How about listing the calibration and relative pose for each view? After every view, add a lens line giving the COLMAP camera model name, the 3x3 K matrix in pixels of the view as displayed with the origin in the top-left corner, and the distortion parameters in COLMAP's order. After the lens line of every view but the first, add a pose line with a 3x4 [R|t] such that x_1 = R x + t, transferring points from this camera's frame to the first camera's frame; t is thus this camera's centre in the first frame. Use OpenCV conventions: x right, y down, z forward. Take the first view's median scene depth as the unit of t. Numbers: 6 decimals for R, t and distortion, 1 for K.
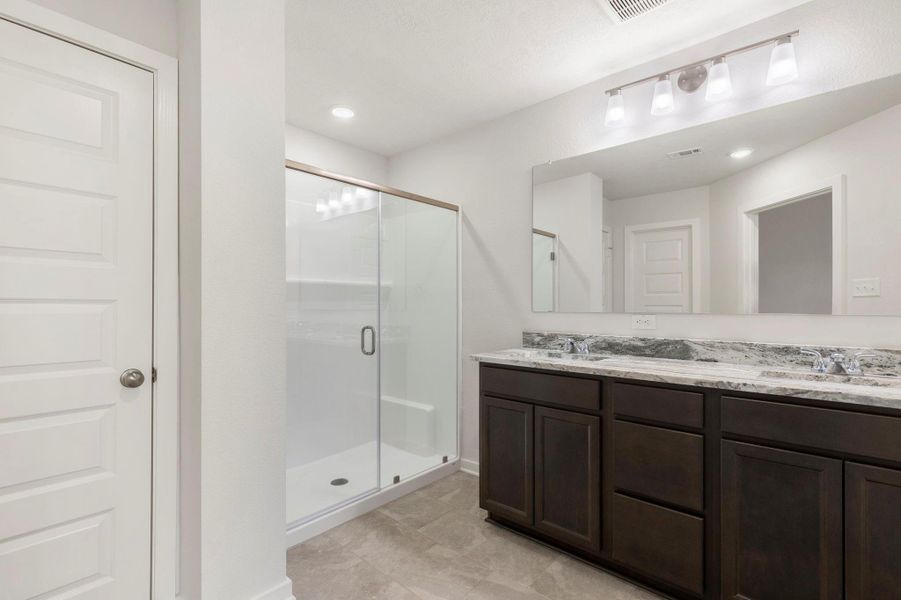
lens RADIAL K [[409.5, 0, 447.1], [0, 409.5, 300.7], [0, 0, 1]] dist [0.009965, -0.002501]
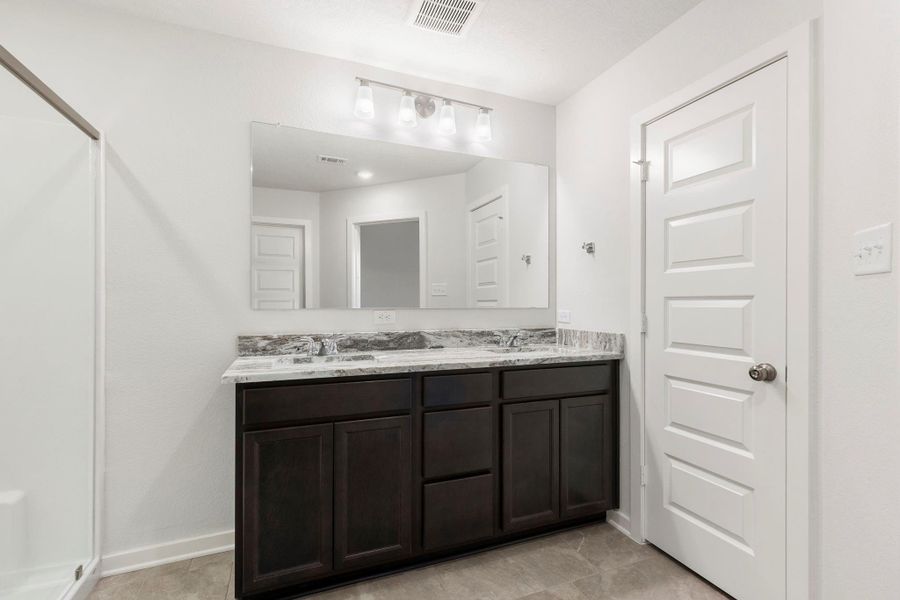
lens RADIAL K [[409.0, 0, 446.0], [0, 409.0, 297.7], [0, 0, 1]] dist [0.009965, -0.002501]
pose [[0.453207, 0.010594, 0.891342, -0.390942], [-0.013971, 0.999891, -0.004781, 0.005558], [-0.891296, -0.010287, 0.453306, 0.403931]]
